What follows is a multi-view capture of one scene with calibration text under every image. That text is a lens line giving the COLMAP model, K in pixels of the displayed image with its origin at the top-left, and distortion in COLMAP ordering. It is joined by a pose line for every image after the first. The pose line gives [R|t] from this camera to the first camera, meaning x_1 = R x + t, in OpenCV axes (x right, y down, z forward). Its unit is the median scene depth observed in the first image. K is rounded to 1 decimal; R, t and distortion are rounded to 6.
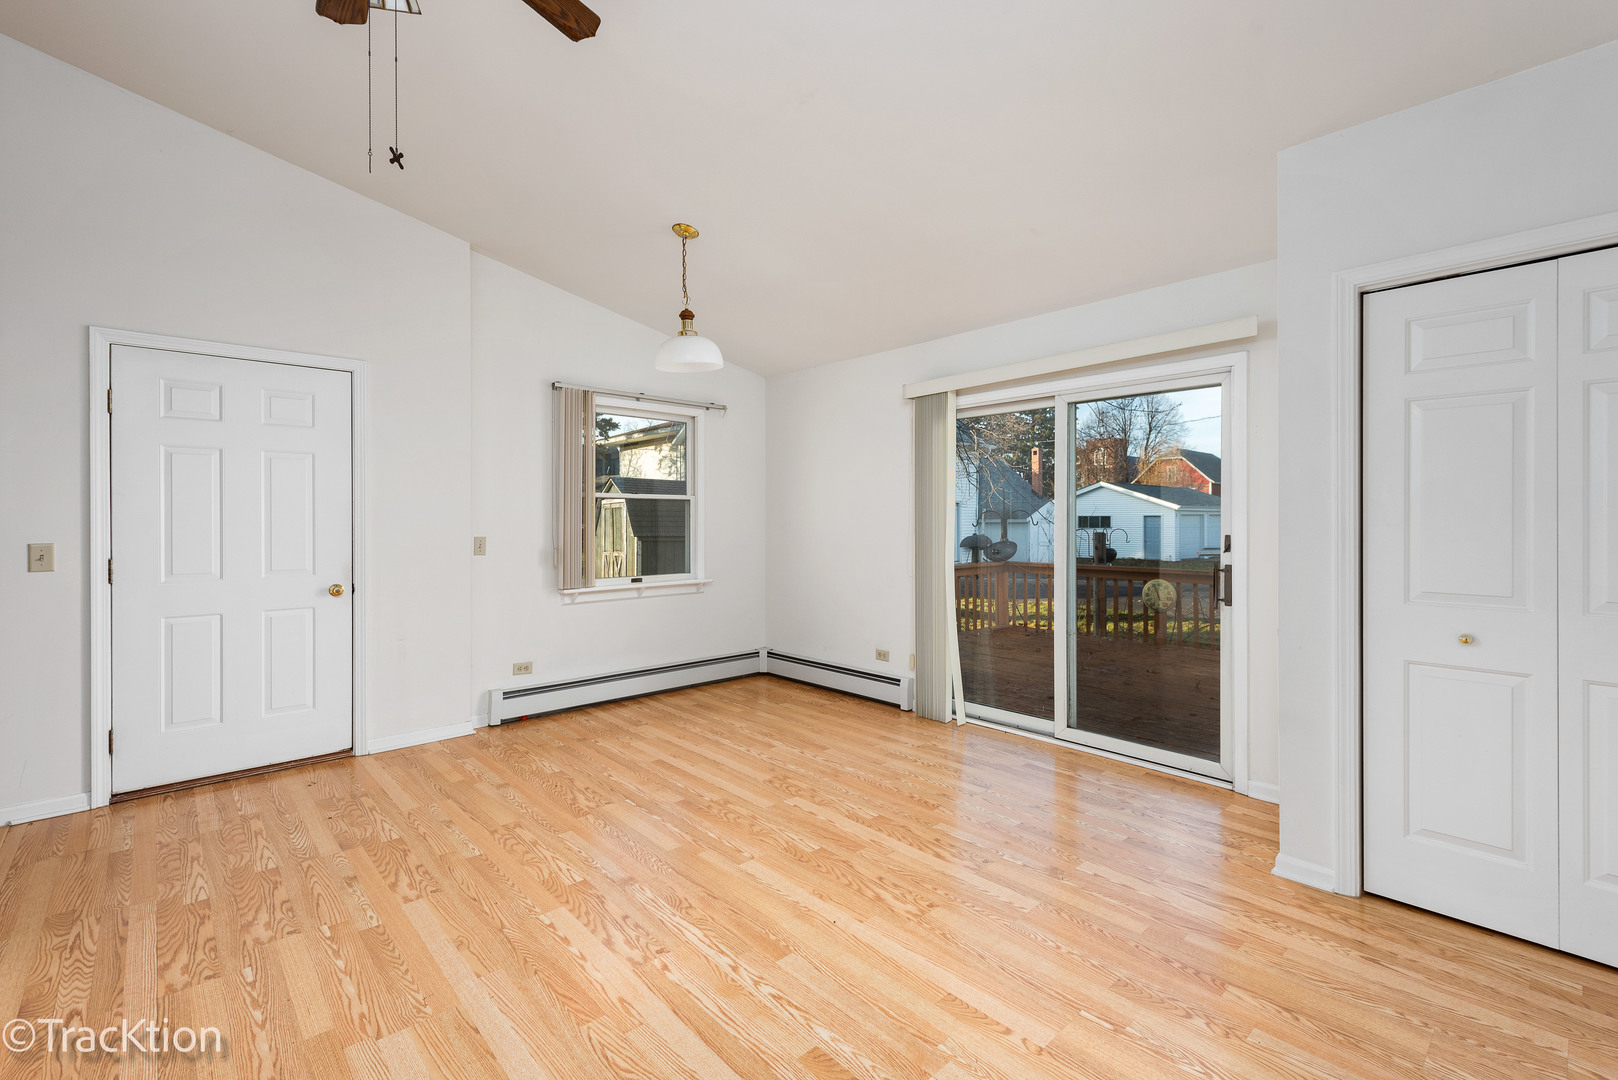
lens RADIAL K [[711.0, 0, 819.8], [0, 711.0, 508.7], [0, 0, 1]] dist [0.018582, -0.008719]
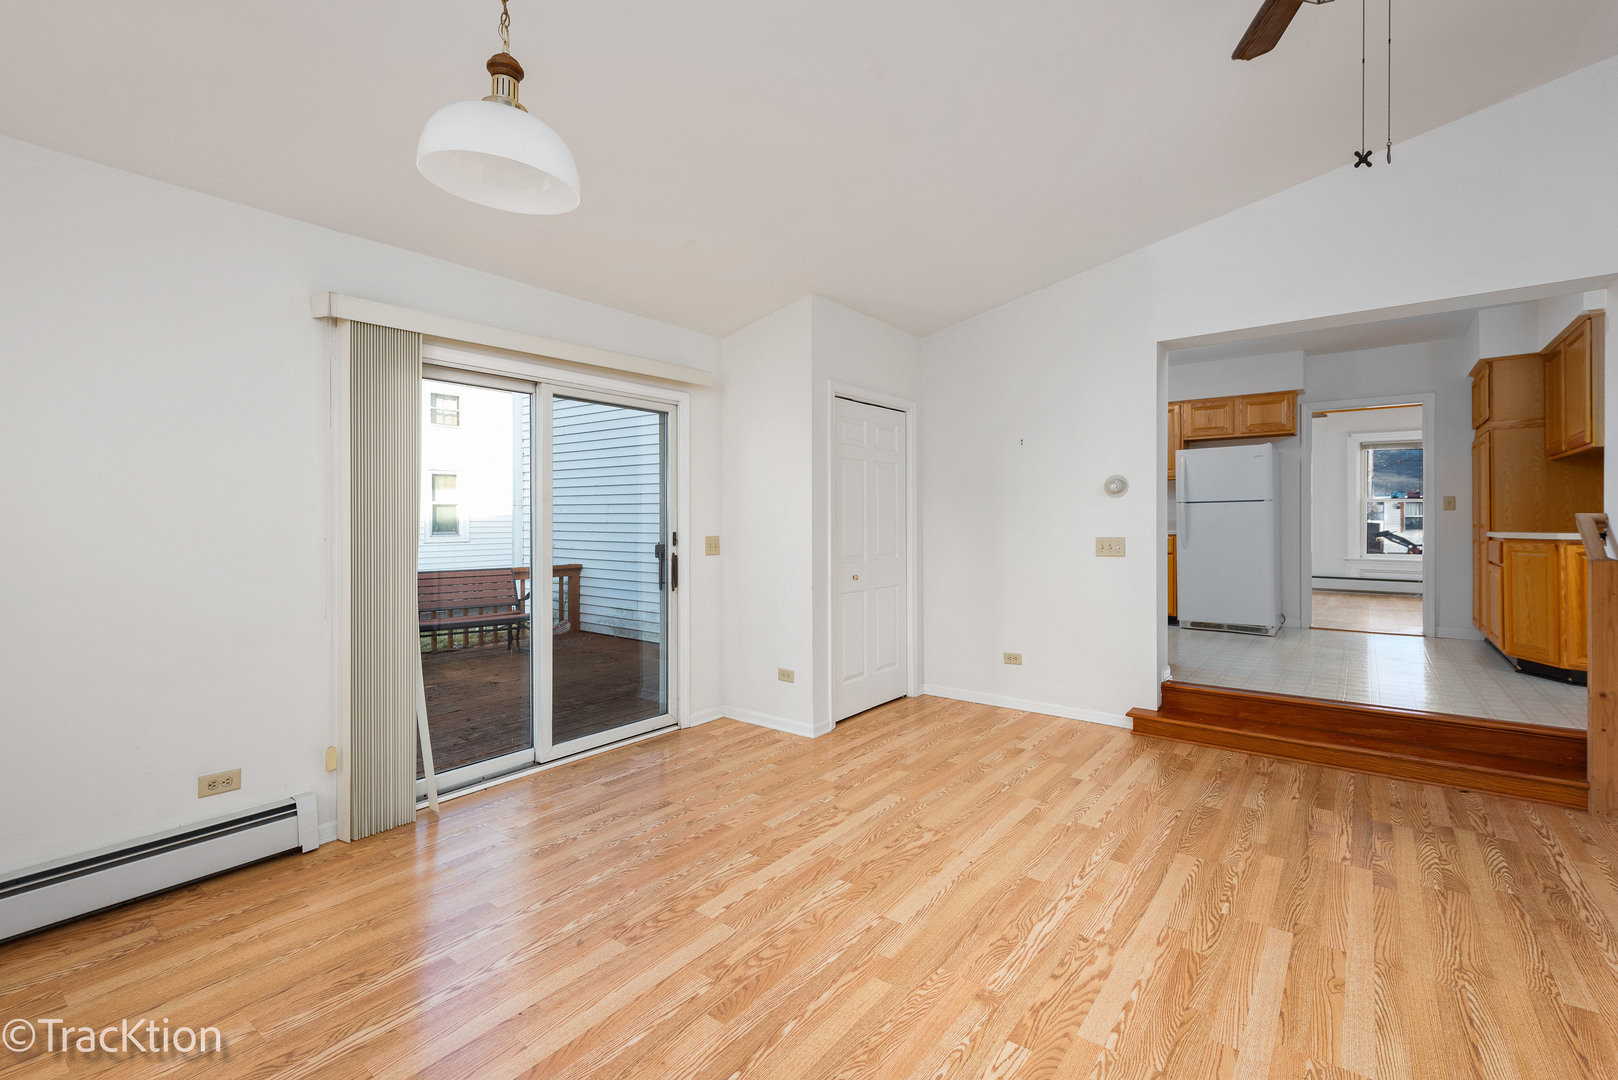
lens RADIAL K [[711.0, 0, 819.8], [0, 711.0, 508.7], [0, 0, 1]] dist [0.018582, -0.008719]
pose [[-0.169181, 0.014609, 0.985477, -0.930427], [-0.012481, 0.999778, -0.016963, 0.019215], [-0.985506, -0.015169, -0.168961, 1.228832]]
